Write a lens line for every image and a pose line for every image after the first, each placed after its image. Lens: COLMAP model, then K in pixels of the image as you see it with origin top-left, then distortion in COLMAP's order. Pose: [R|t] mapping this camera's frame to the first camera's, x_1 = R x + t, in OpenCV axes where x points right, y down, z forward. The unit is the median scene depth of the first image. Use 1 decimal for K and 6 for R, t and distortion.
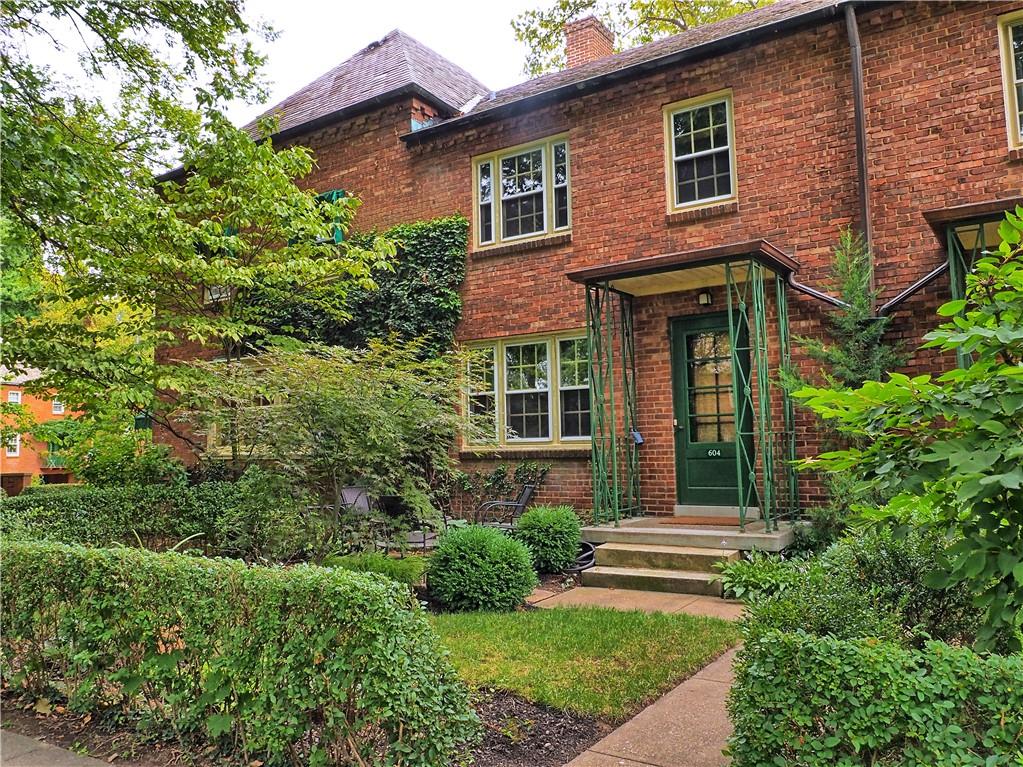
lens RADIAL K [[698.5, 0, 511.5], [0, 698.5, 383.5], [0, 0, 1]] dist [-0.046061, 0.000258]
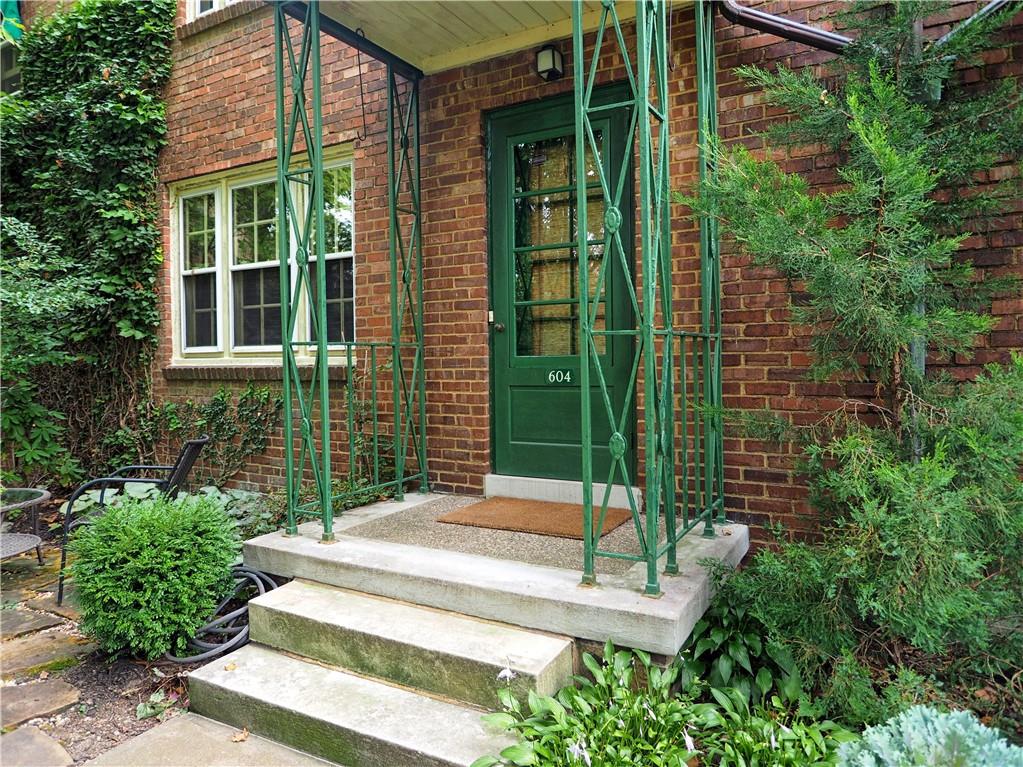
lens RADIAL K [[587.7, 0, 507.3], [0, 587.7, 365.5], [0, 0, 1]] dist [-0.036743, 0.000212]
pose [[0.996600, 0.008656, 0.081930, 0.210325], [-0.016781, 0.994945, 0.099006, 0.048212], [-0.080659, -0.100044, 0.991708, 0.558228]]
